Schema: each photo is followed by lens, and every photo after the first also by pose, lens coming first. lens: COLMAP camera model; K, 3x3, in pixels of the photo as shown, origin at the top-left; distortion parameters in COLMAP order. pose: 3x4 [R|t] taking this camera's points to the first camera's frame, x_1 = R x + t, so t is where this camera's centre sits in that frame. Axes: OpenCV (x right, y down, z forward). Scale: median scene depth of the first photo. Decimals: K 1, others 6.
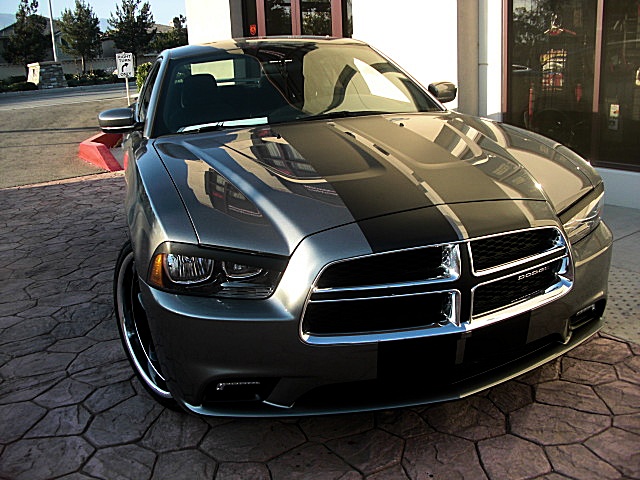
lens RADIAL K [[624.5, 0, 315.1], [0, 624.5, 241.0], [0, 0, 1]] dist [-0.215383, 0.196293]
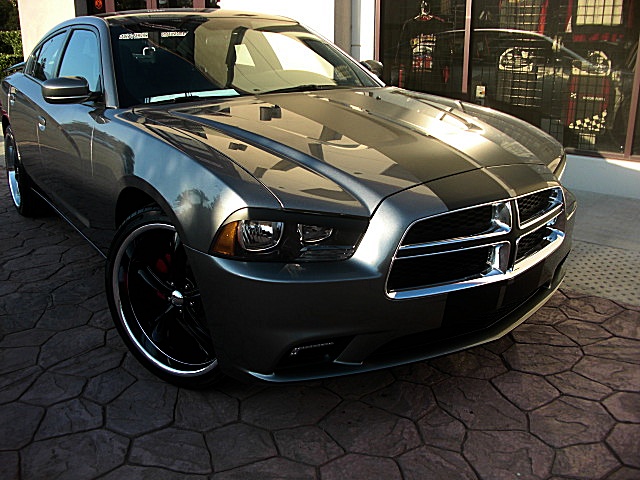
lens RADIAL K [[624.5, 0, 315.1], [0, 624.5, 241.0], [0, 0, 1]] dist [-0.215383, 0.196293]
pose [[0.949017, -0.049193, 0.311362, -0.345897], [0.040683, 0.998601, 0.033772, 0.019180], [-0.312588, -0.019383, 0.949691, 0.024893]]
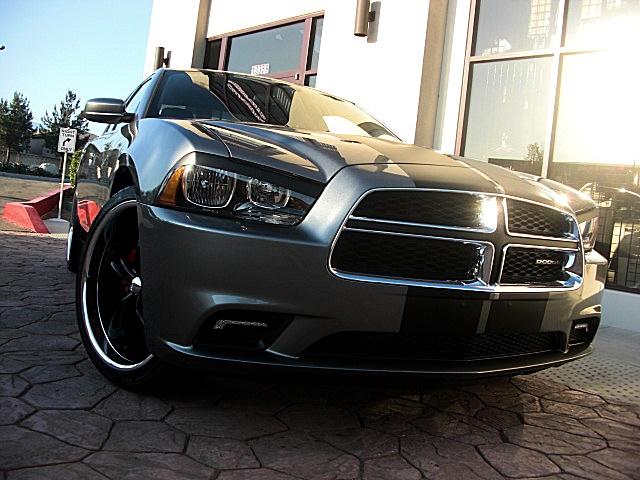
lens RADIAL K [[624.5, 0, 315.1], [0, 624.5, 241.0], [0, 0, 1]] dist [-0.215383, 0.196293]
pose [[0.977905, 0.157984, 0.136905, -0.130090], [-0.122403, 0.963606, -0.237658, 0.253340], [-0.169469, 0.215649, 0.961653, 0.086958]]
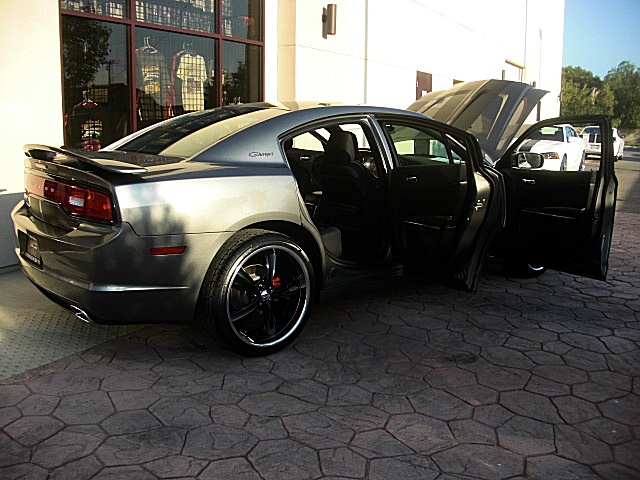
lens RADIAL K [[624.5, 0, 315.1], [0, 624.5, 241.0], [0, 0, 1]] dist [-0.215383, 0.196293]
pose [[-0.398515, -0.128903, 0.908058, -2.044330], [0.261244, 0.933107, 0.247109, -0.650657], [-0.879169, 0.335701, -0.338182, 2.566071]]
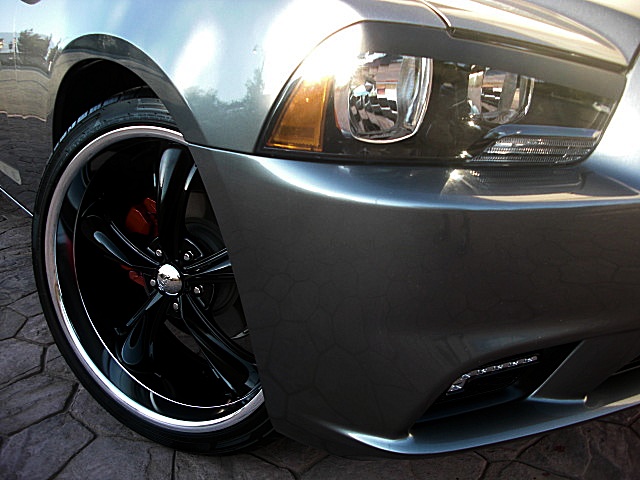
lens RADIAL K [[624.5, 0, 315.1], [0, 624.5, 241.0], [0, 0, 1]] dist [-0.215383, 0.196293]
pose [[0.932676, -0.065302, 0.354754, -0.318182], [0.060984, 0.997866, 0.023351, 0.097914], [-0.355522, -0.000144, 0.934668, 0.510479]]
